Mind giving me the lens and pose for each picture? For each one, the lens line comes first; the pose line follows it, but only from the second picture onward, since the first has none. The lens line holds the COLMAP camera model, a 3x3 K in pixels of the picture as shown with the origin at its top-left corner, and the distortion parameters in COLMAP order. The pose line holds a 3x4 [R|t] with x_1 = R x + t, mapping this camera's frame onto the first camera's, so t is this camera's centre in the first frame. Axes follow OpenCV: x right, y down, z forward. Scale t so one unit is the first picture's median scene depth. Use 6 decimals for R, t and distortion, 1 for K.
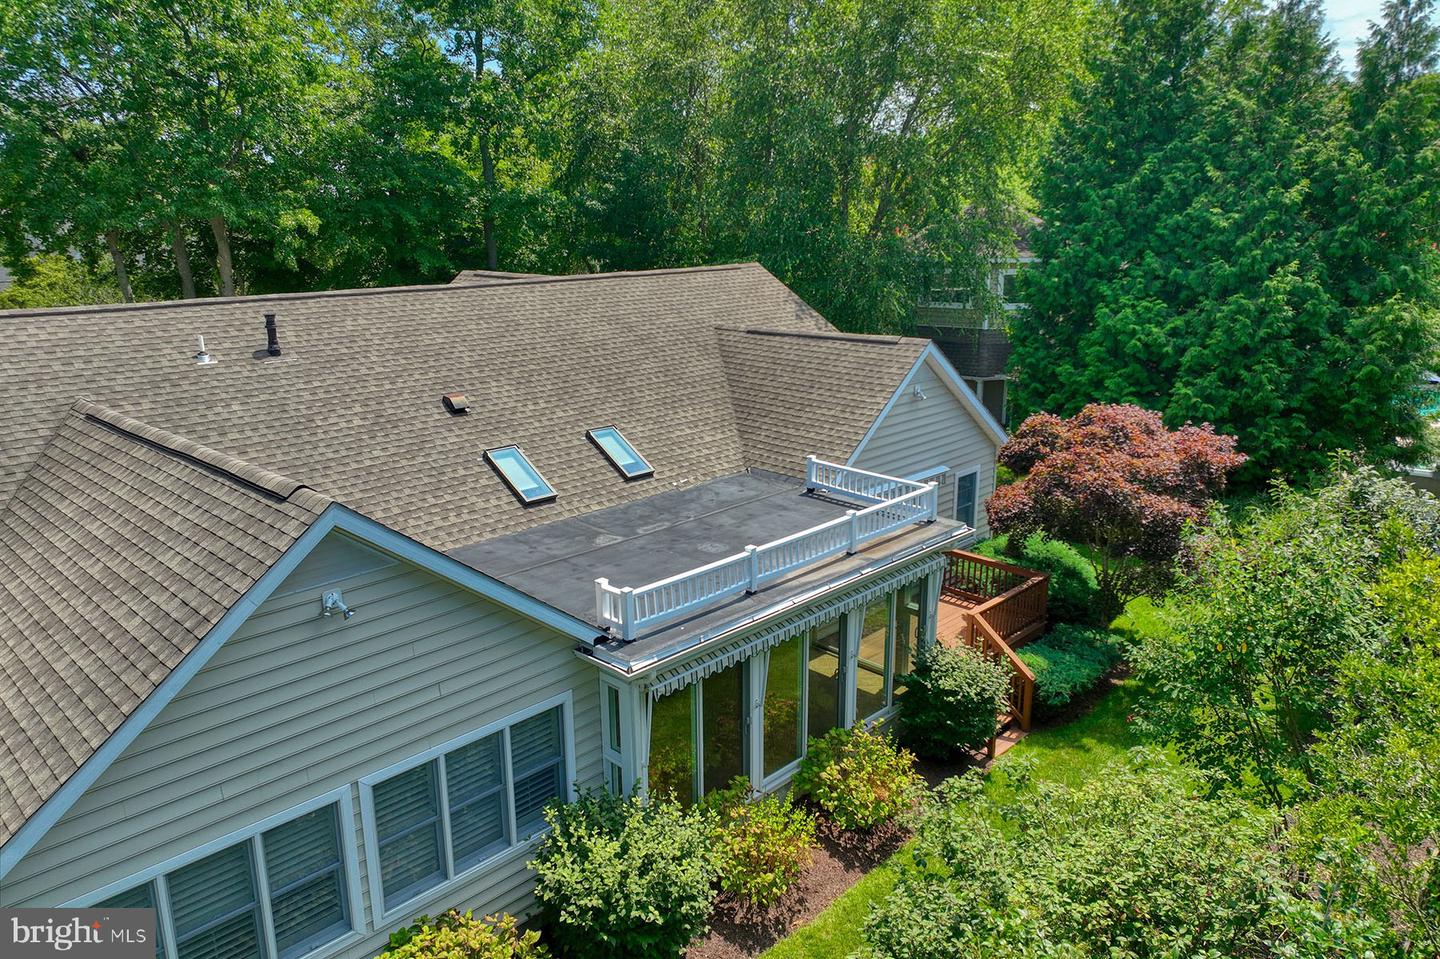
lens RADIAL K [[1010.9, 0, 724.3], [0, 1010.9, 475.5], [0, 0, 1]] dist [0.005284, 0.002924]
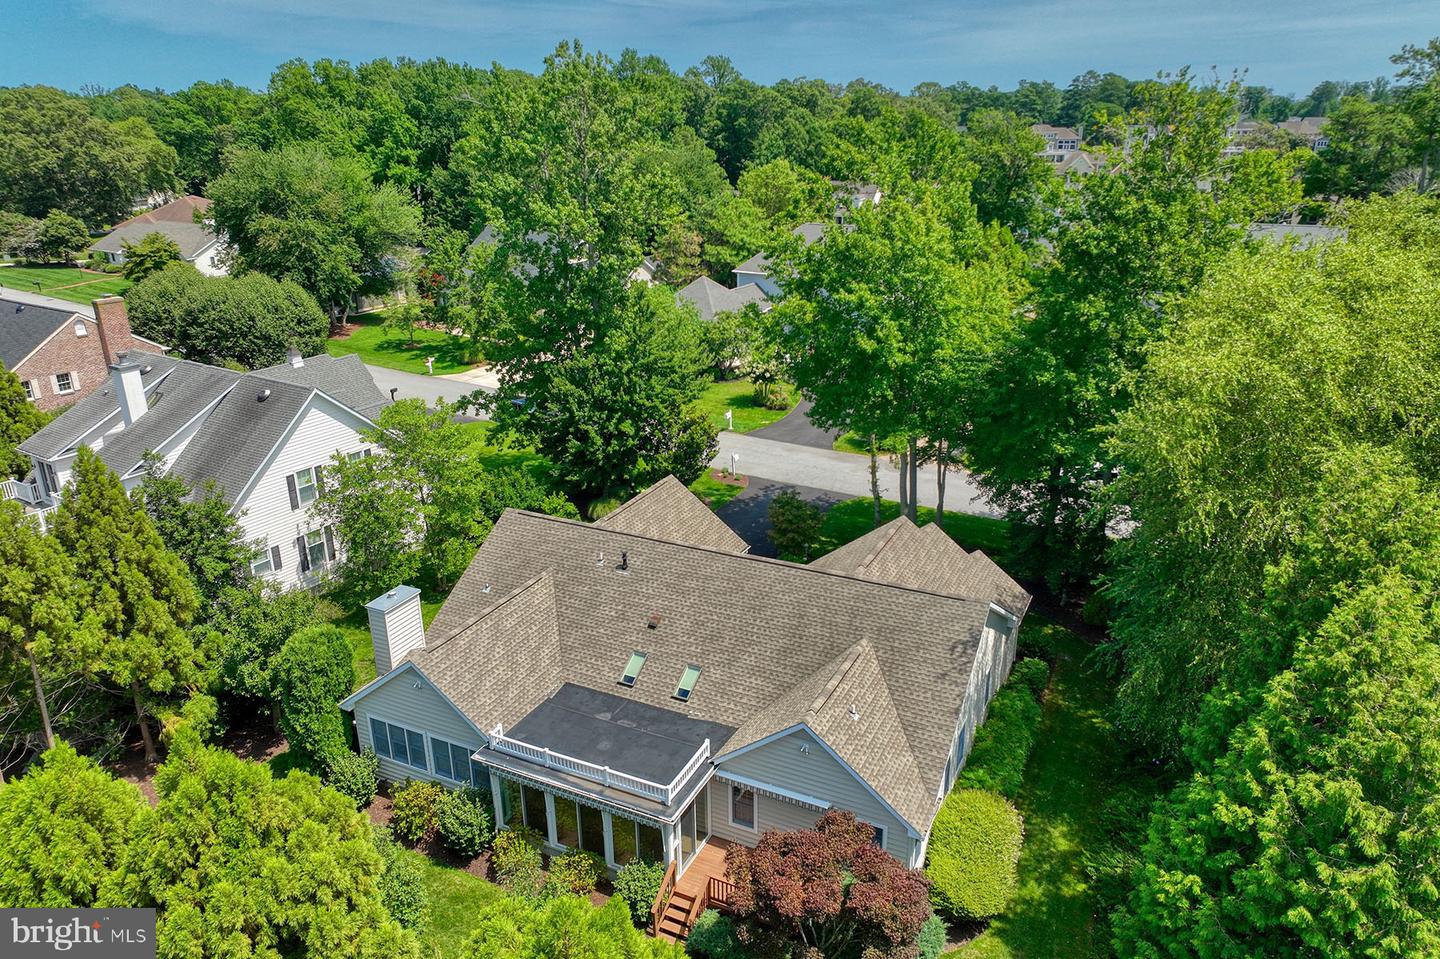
lens RADIAL K [[1010.9, 0, 724.3], [0, 1010.9, 475.5], [0, 0, 1]] dist [0.005284, 0.002924]
pose [[0.310876, 0.331100, -0.890915, 2.000907], [-0.235620, 0.934948, 0.265247, -1.222648], [0.920782, 0.127458, 0.368666, 0.422050]]
